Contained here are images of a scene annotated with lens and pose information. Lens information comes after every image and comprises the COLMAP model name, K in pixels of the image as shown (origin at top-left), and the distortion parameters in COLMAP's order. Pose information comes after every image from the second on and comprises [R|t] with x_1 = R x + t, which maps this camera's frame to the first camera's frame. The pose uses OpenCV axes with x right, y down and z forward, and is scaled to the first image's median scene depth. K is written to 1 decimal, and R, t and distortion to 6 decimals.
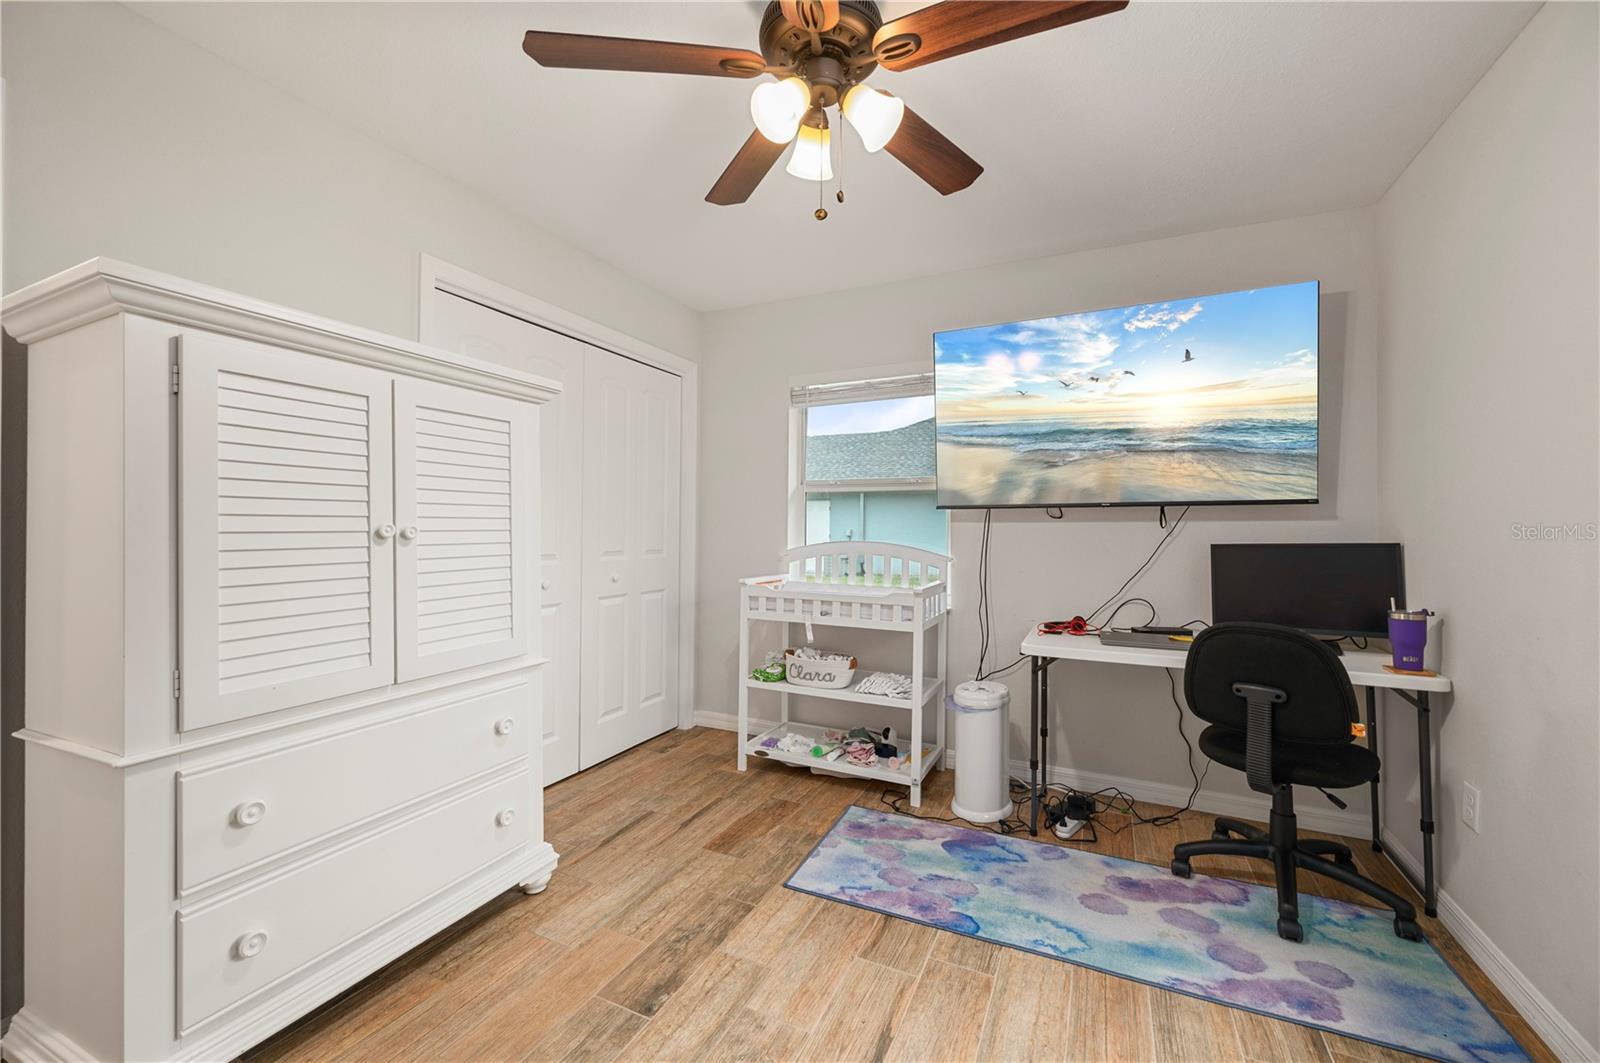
lens RADIAL K [[644.4, 0, 795.1], [0, 644.4, 526.0], [0, 0, 1]] dist [-0.000855, 0.000188]
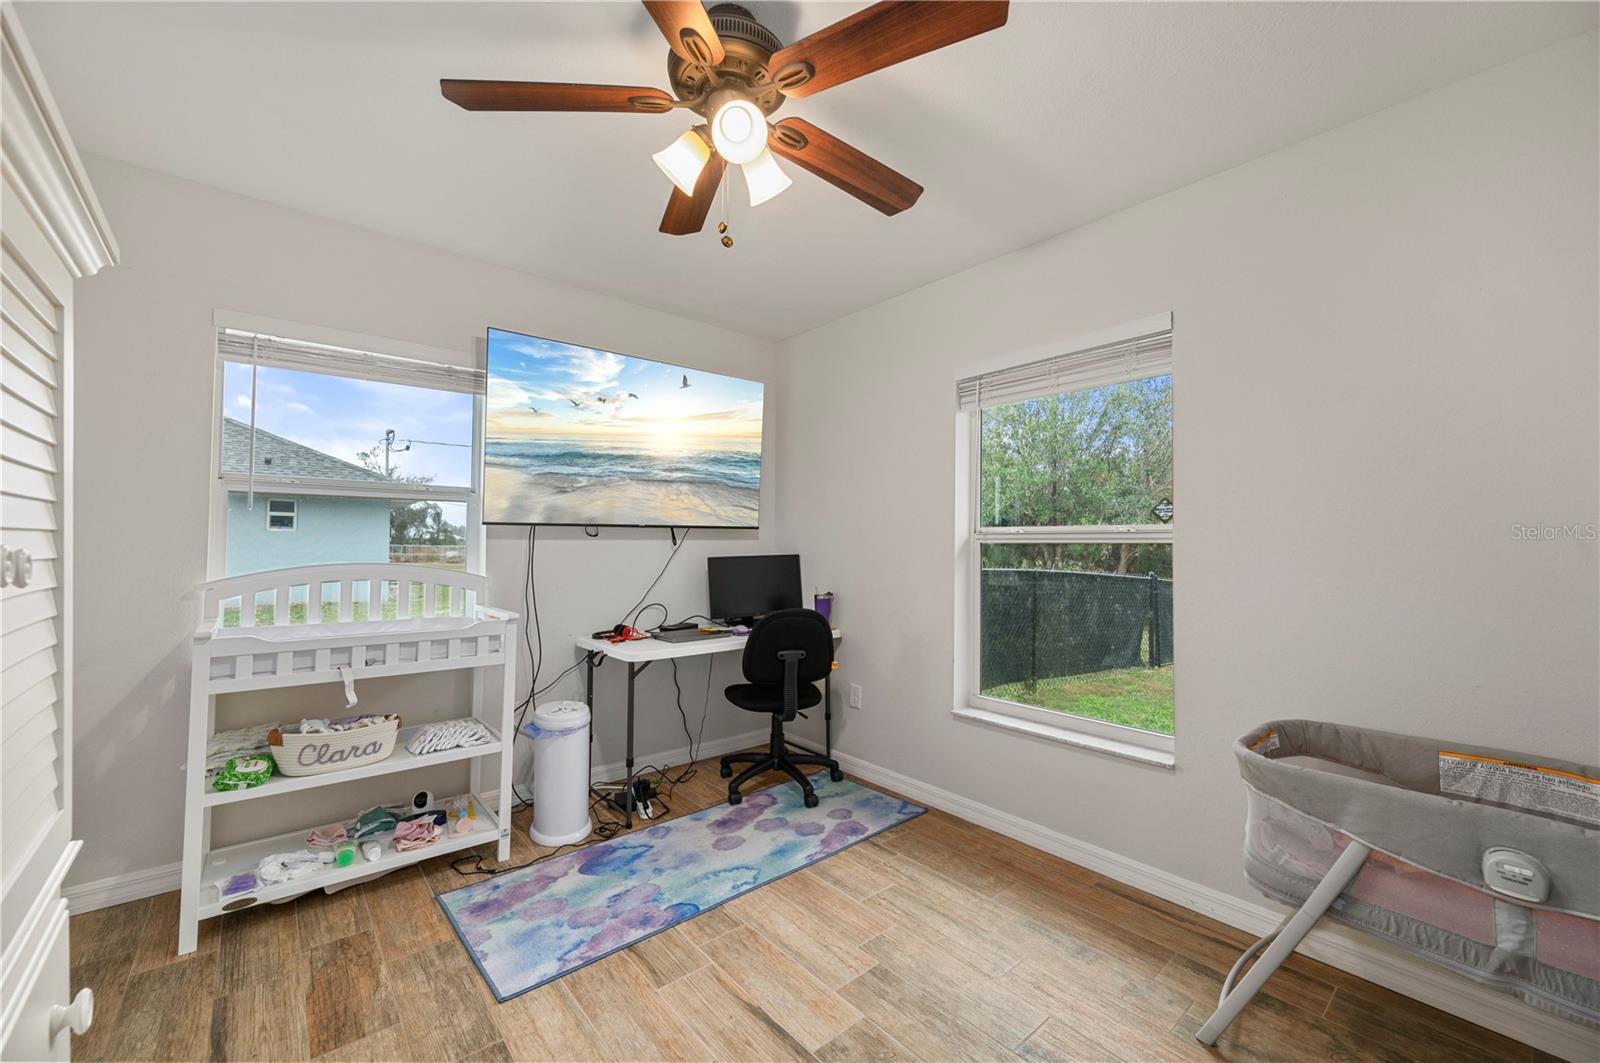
lens RADIAL K [[644.4, 0, 800.7], [0, 644.4, 534.3], [0, 0, 1]] dist [-0.000855, 0.000188]
pose [[0.388136, 0.012864, 0.921512, -0.526847], [-0.004772, 0.999917, -0.011949, -0.005229], [-0.921590, 0.000240, 0.388165, 0.308037]]
